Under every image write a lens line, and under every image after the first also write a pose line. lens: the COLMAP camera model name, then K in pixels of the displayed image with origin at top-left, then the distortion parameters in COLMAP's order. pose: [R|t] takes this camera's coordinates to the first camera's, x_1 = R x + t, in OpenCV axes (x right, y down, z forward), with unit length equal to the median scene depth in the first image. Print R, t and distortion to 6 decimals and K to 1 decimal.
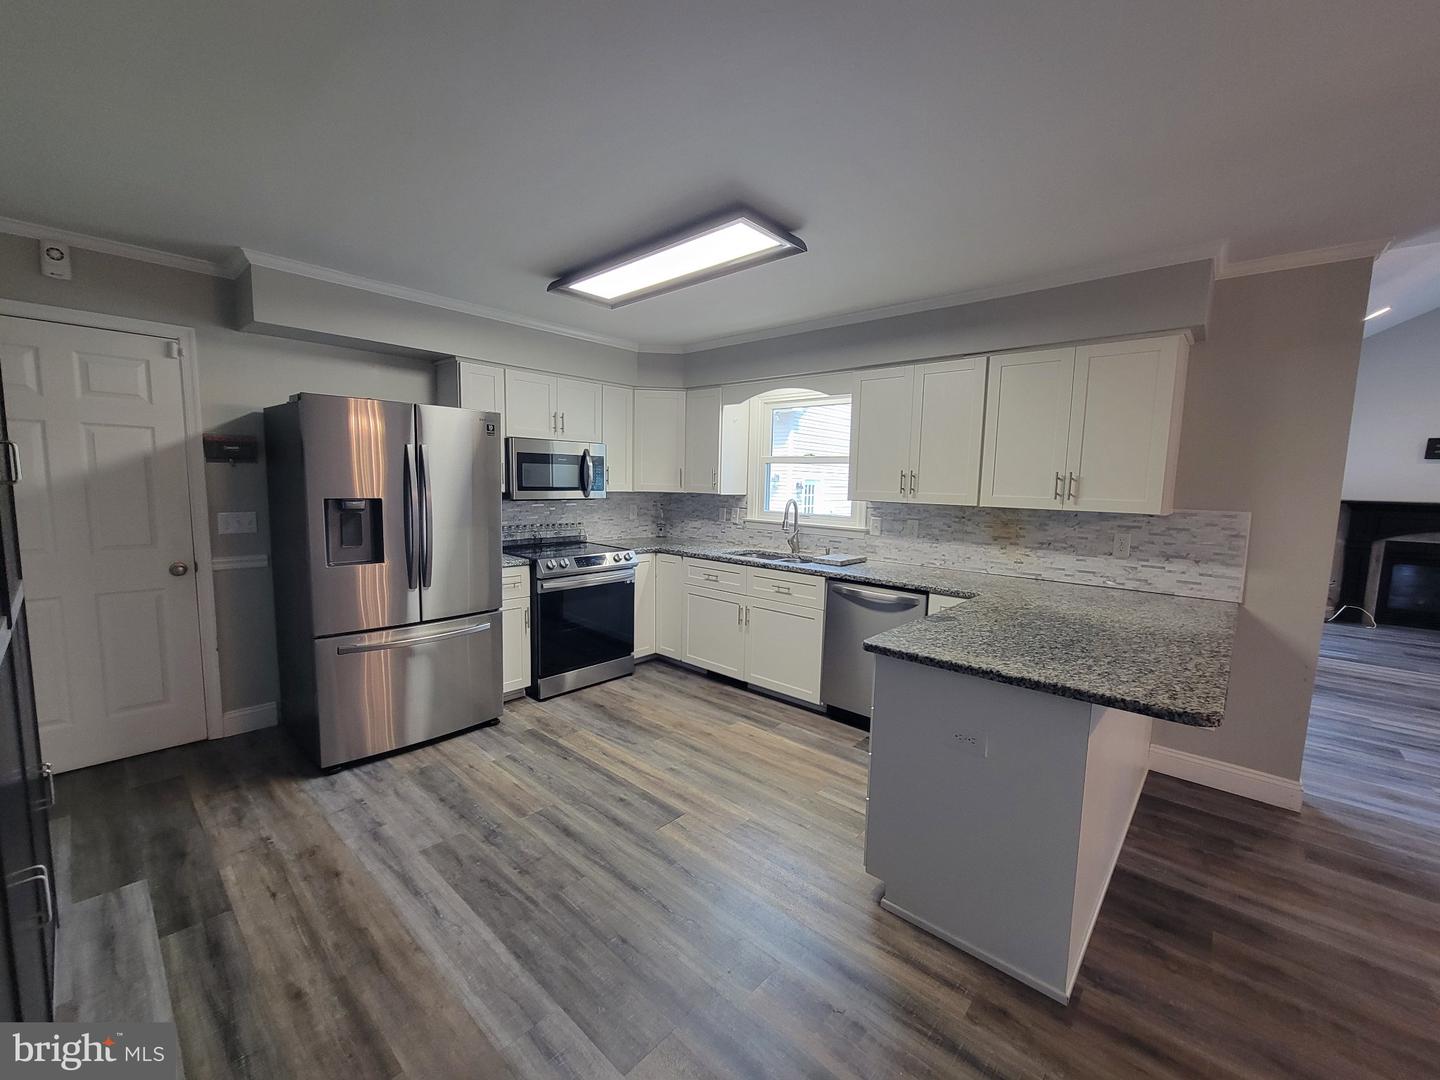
lens RADIAL K [[589.1, 0, 727.8], [0, 589.1, 540.8], [0, 0, 1]] dist [-0.006698, 0.003321]
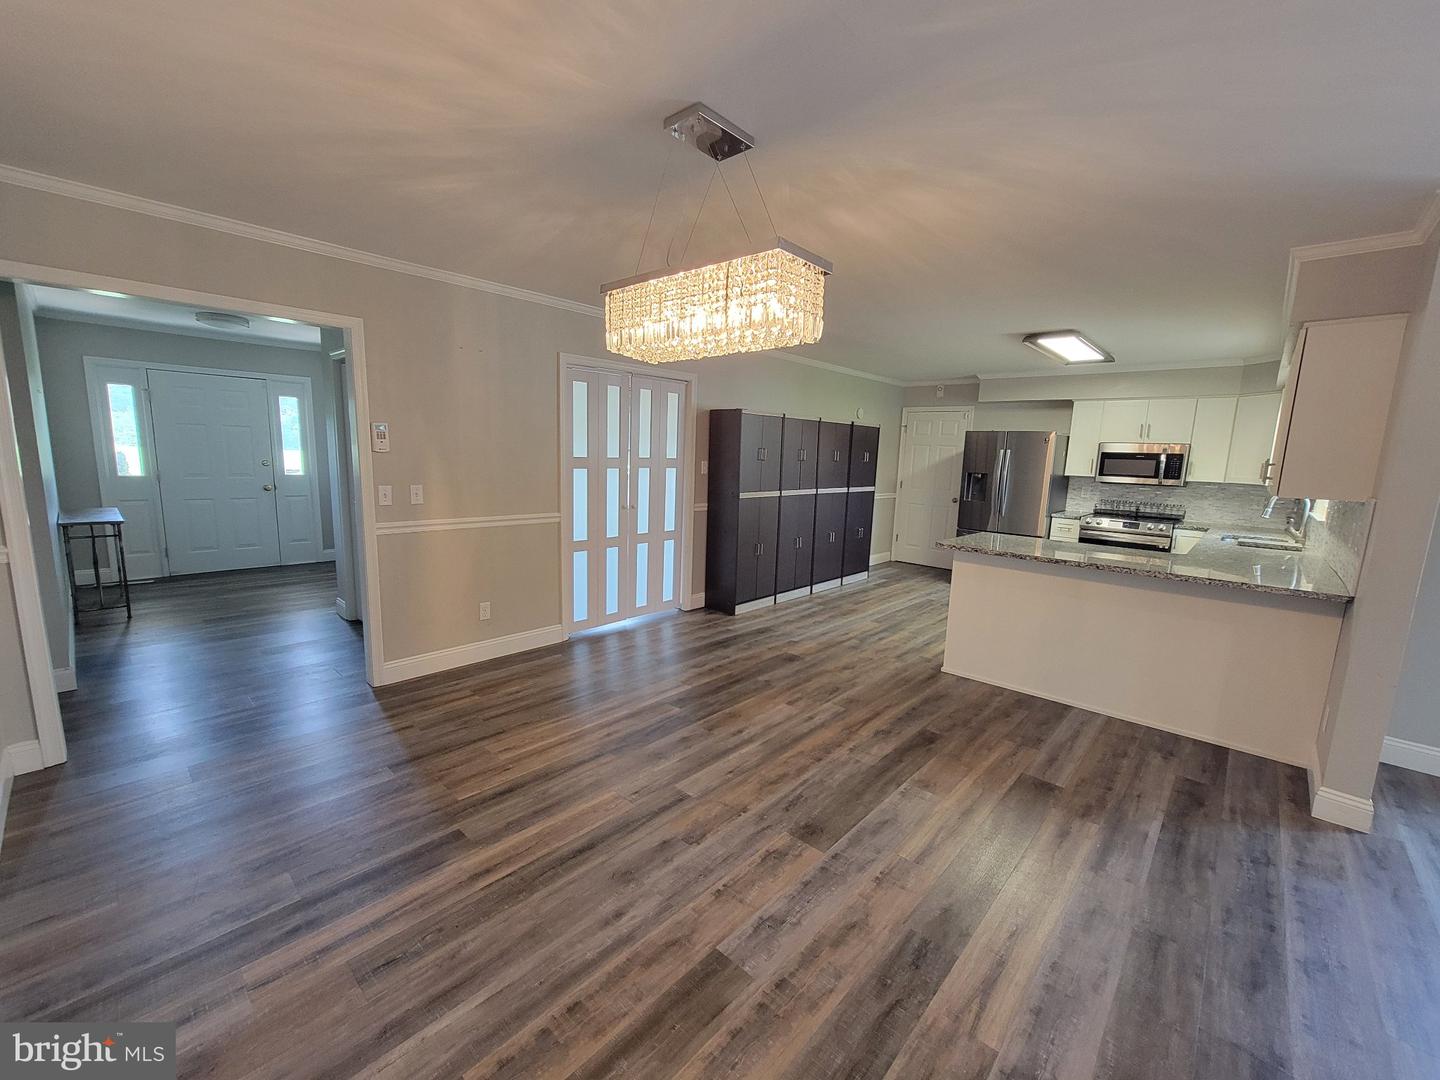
lens RADIAL K [[589.1, 0, 724.5], [0, 589.1, 542.1], [0, 0, 1]] dist [-0.006698, 0.003321]
pose [[-0.011890, 0.128378, -0.991654, 1.582965], [-0.141838, 0.981480, 0.128762, 0.038181], [0.989818, 0.142185, 0.006539, 0.005057]]
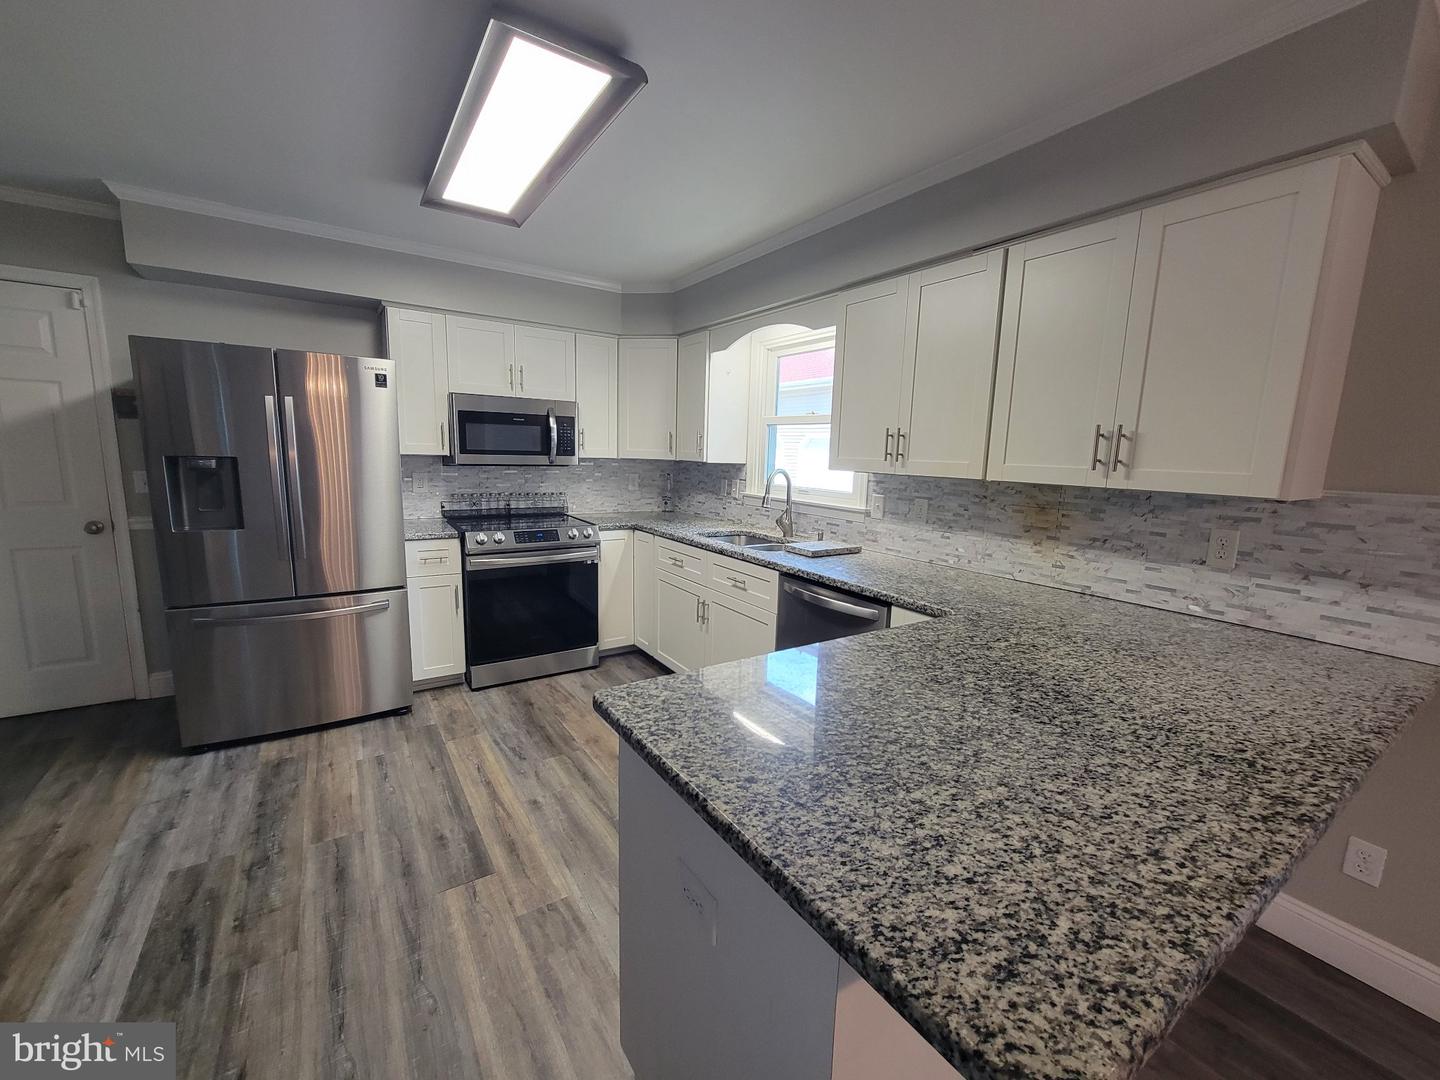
lens RADIAL K [[589.1, 0, 726.7], [0, 589.1, 542.5], [0, 0, 1]] dist [-0.006698, 0.003321]
pose [[0.968955, 0.045218, -0.243068, 0.318917], [-0.034501, 0.998243, 0.048172, -0.010362], [0.244819, -0.038290, 0.968812, 0.288555]]
